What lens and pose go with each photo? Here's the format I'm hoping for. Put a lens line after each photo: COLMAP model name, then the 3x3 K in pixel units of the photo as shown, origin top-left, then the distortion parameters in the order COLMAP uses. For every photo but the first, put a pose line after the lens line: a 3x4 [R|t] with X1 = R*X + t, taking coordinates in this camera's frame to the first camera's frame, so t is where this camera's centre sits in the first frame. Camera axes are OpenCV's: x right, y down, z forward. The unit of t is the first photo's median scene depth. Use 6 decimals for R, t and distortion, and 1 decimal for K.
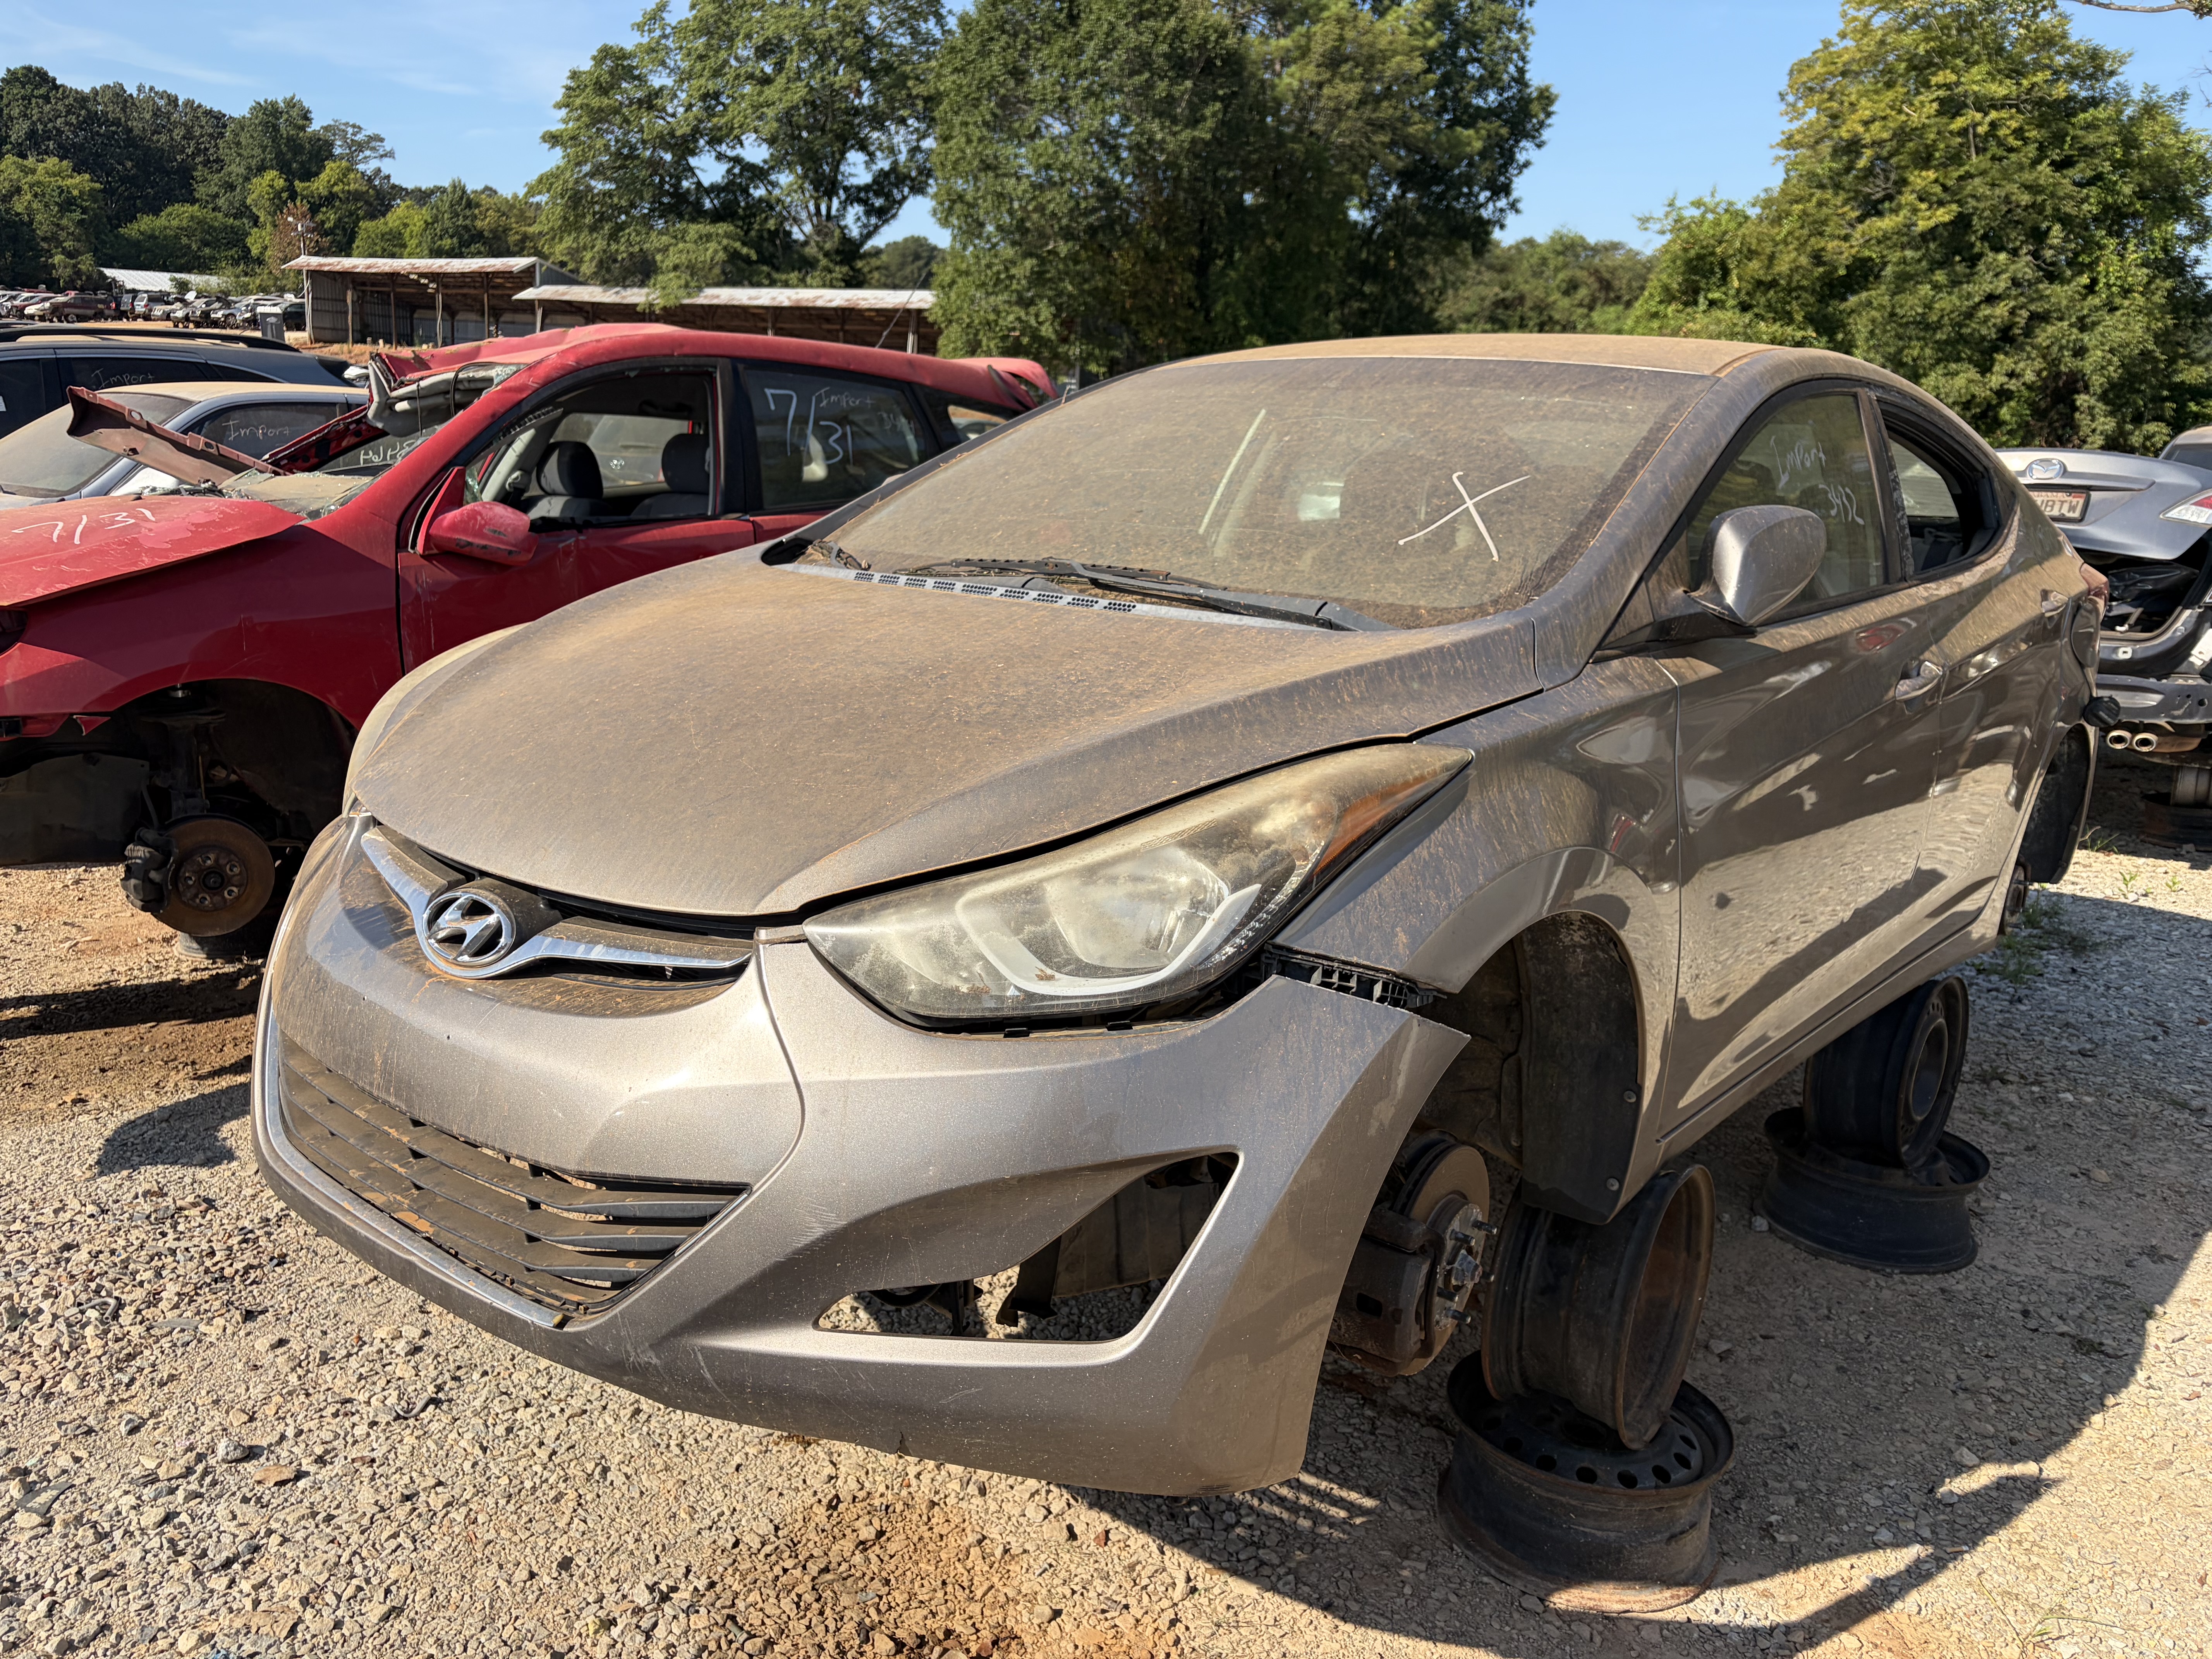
lens RADIAL K [[1649.2, 0, 1106.0], [0, 1649.2, 829.5], [0, 0, 1]] dist [0.040417, -0.045554]
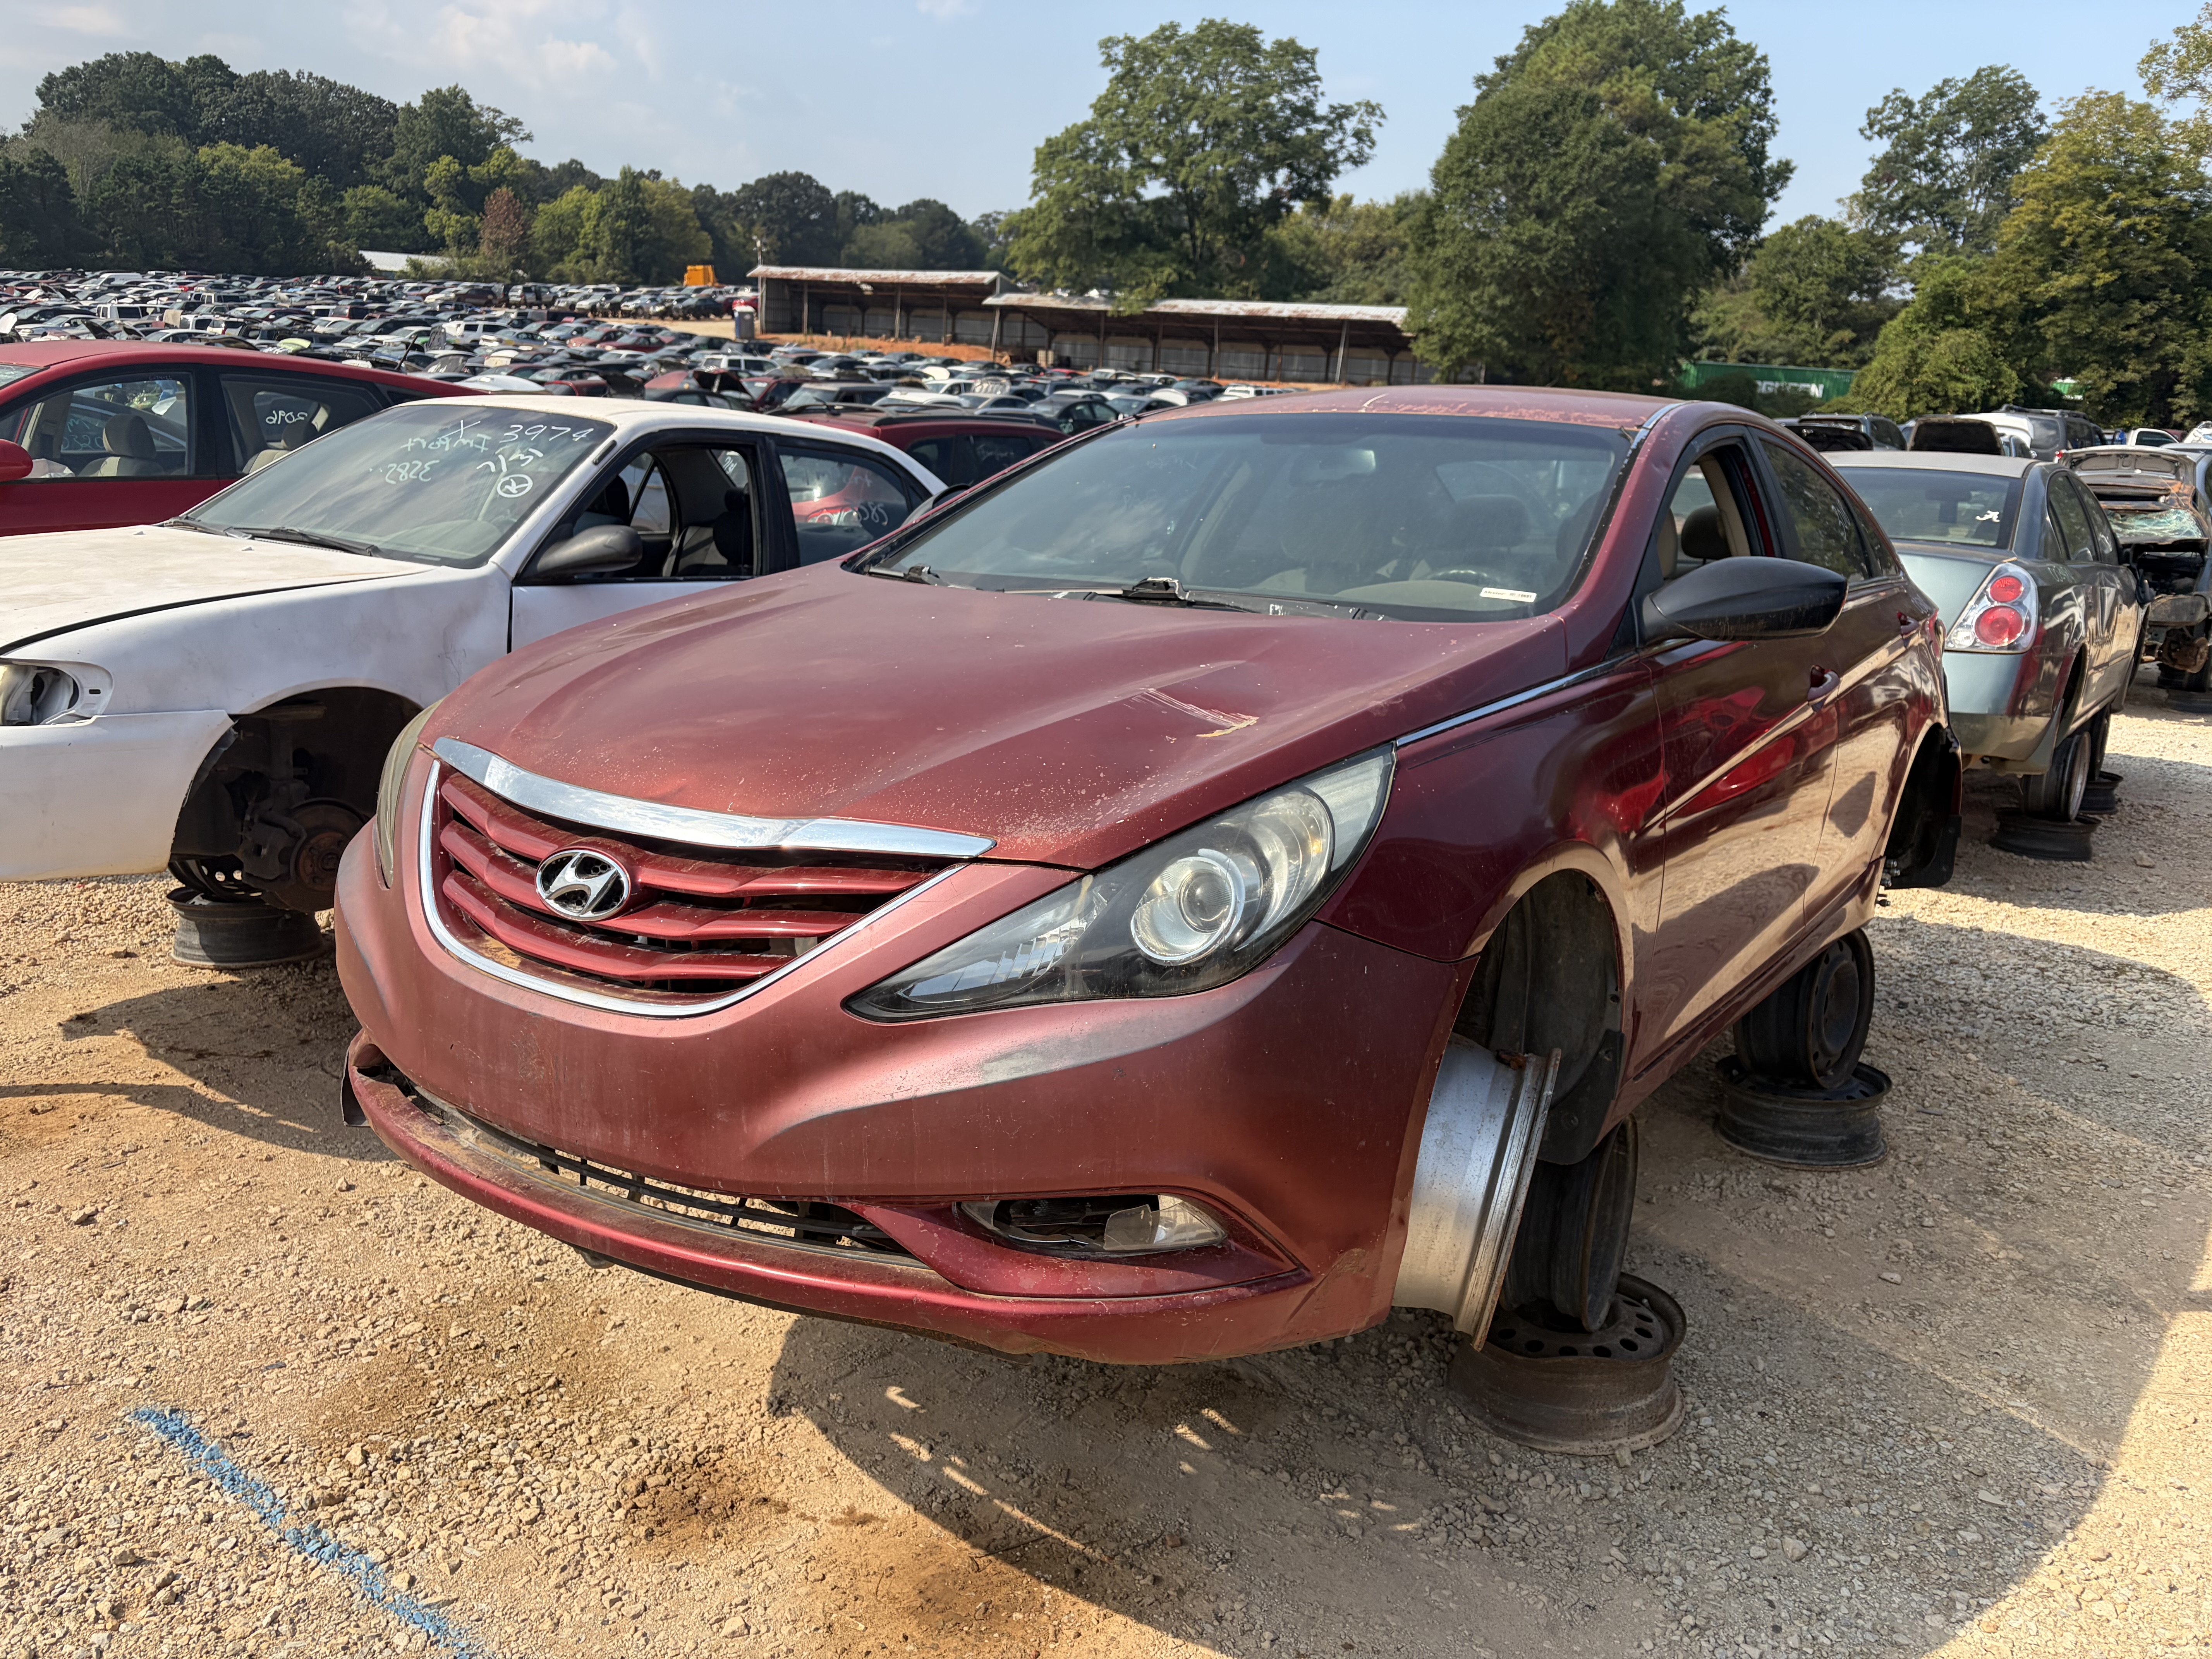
lens RADIAL K [[1649.2, 0, 1106.0], [0, 1649.2, 829.5], [0, 0, 1]] dist [0.040417, -0.045554]
pose [[0.998561, -0.016559, 0.051008, -0.327422], [0.015149, 0.999496, 0.027910, 0.064782], [-0.051444, -0.027098, 0.998308, -0.338069]]
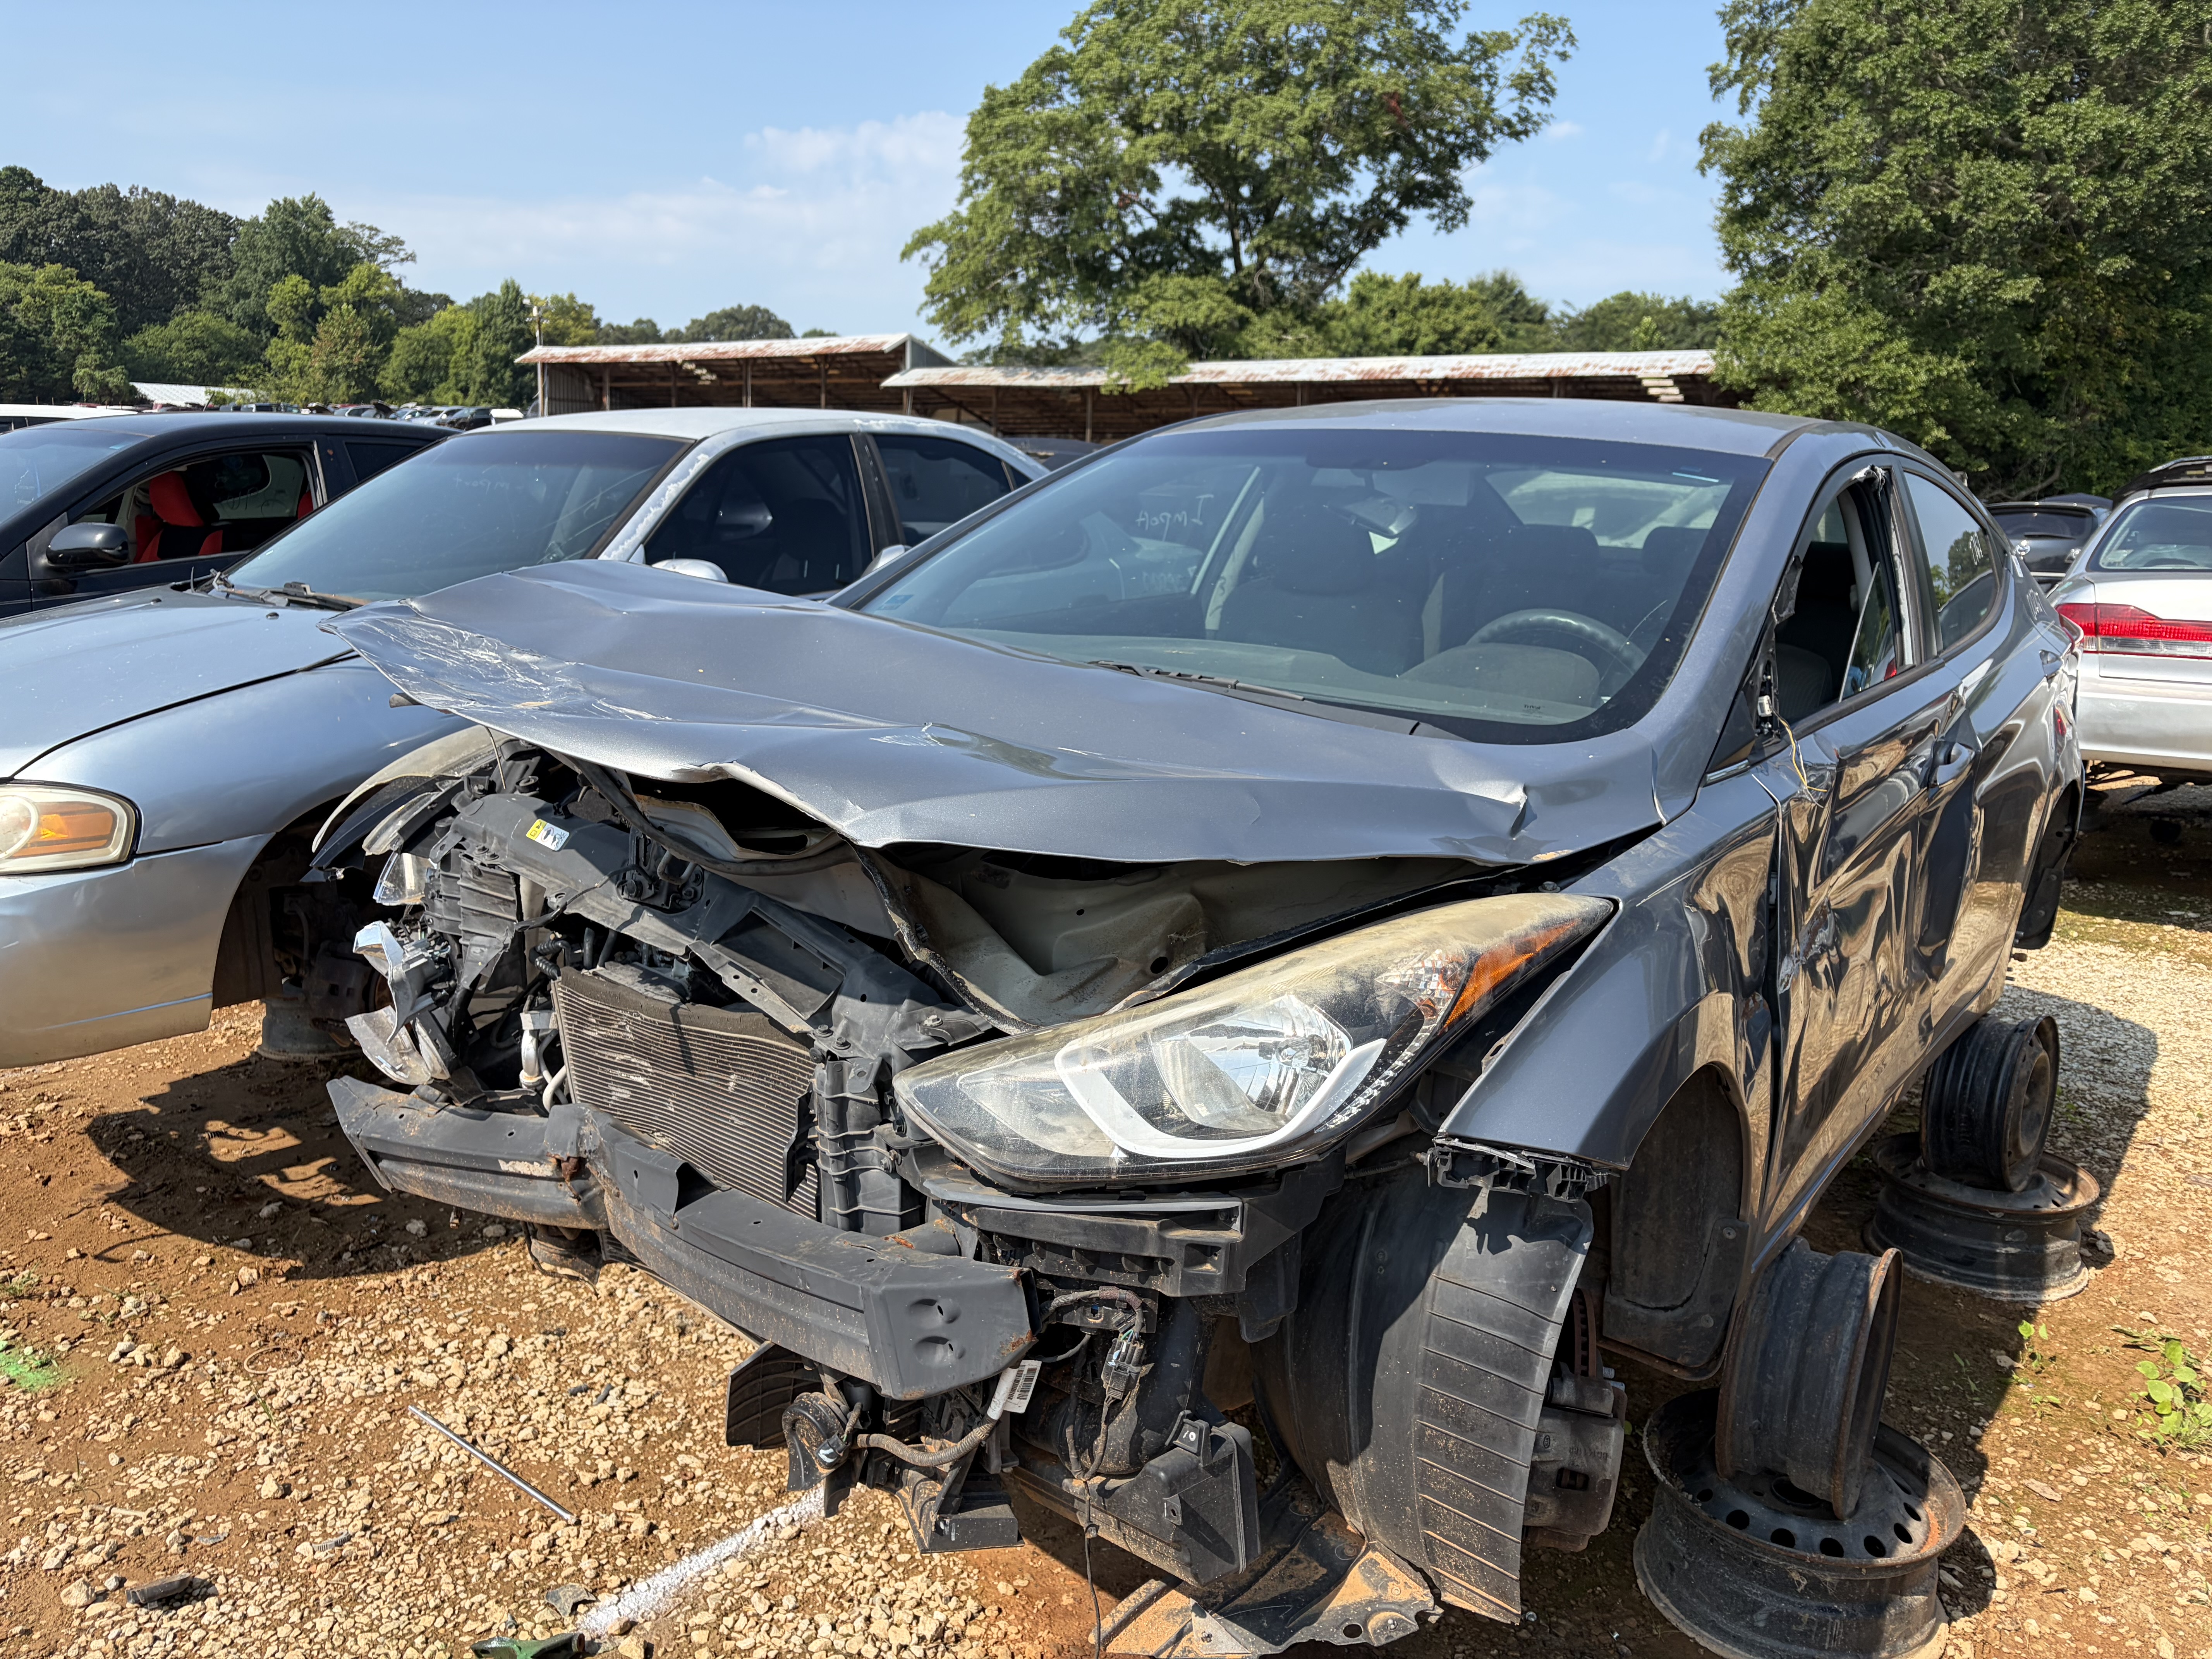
lens RADIAL K [[1684.6, 0, 1068.5], [0, 1684.6, 808.3], [0, 0, 1]] dist [0.068836, -0.059401]
pose [[0.999098, -0.034609, 0.024609, -0.291449], [0.036352, 0.996573, -0.074302, -0.061203], [-0.021953, 0.075129, 0.996932, 0.224572]]
